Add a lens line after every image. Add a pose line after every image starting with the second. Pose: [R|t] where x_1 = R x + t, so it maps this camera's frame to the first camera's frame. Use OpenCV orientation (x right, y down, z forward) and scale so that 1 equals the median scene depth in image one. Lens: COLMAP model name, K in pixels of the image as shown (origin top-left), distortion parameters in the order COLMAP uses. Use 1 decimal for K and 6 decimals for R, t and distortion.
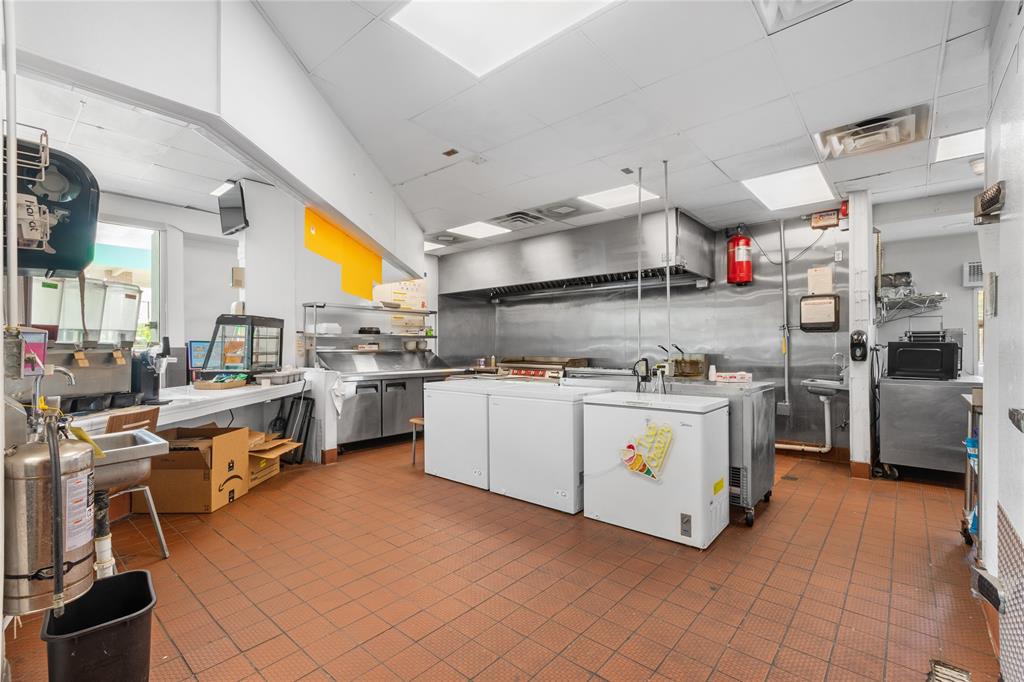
lens RADIAL K [[456.3, 0, 509.8], [0, 456.3, 343.8], [0, 0, 1]] dist [0.003708, 0.000019]
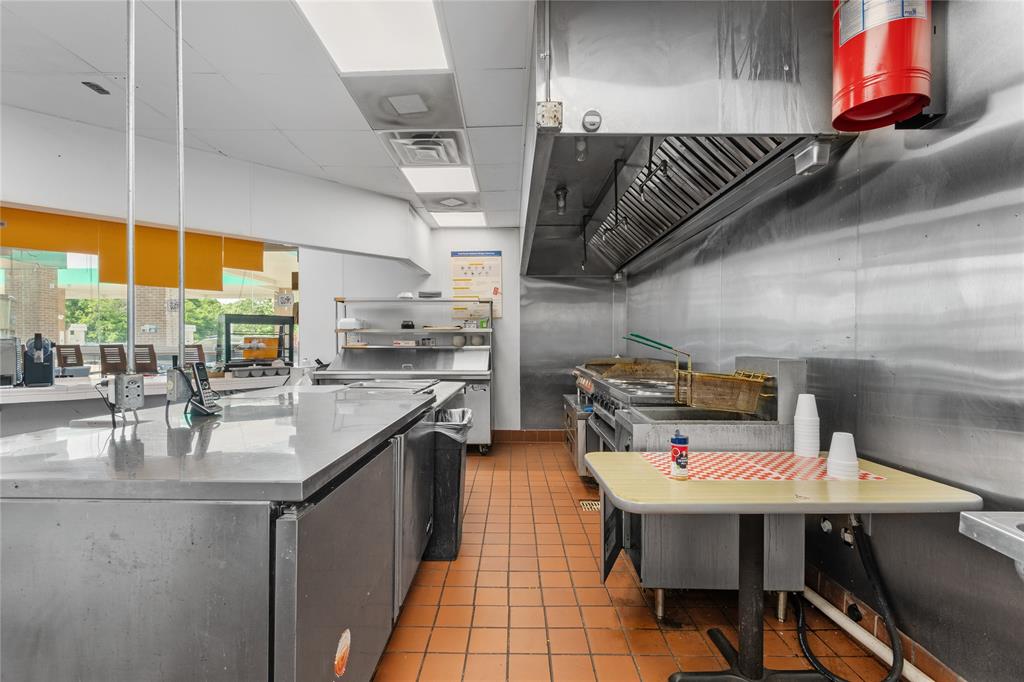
lens RADIAL K [[456.3, 0, 509.2], [0, 456.3, 343.0], [0, 0, 1]] dist [0.003708, 0.000019]
pose [[0.650309, -0.000616, -0.759669, 0.634874], [-0.000101, 1.000000, -0.000898, 0.009444], [0.759669, 0.000661, 0.650309, 0.713651]]
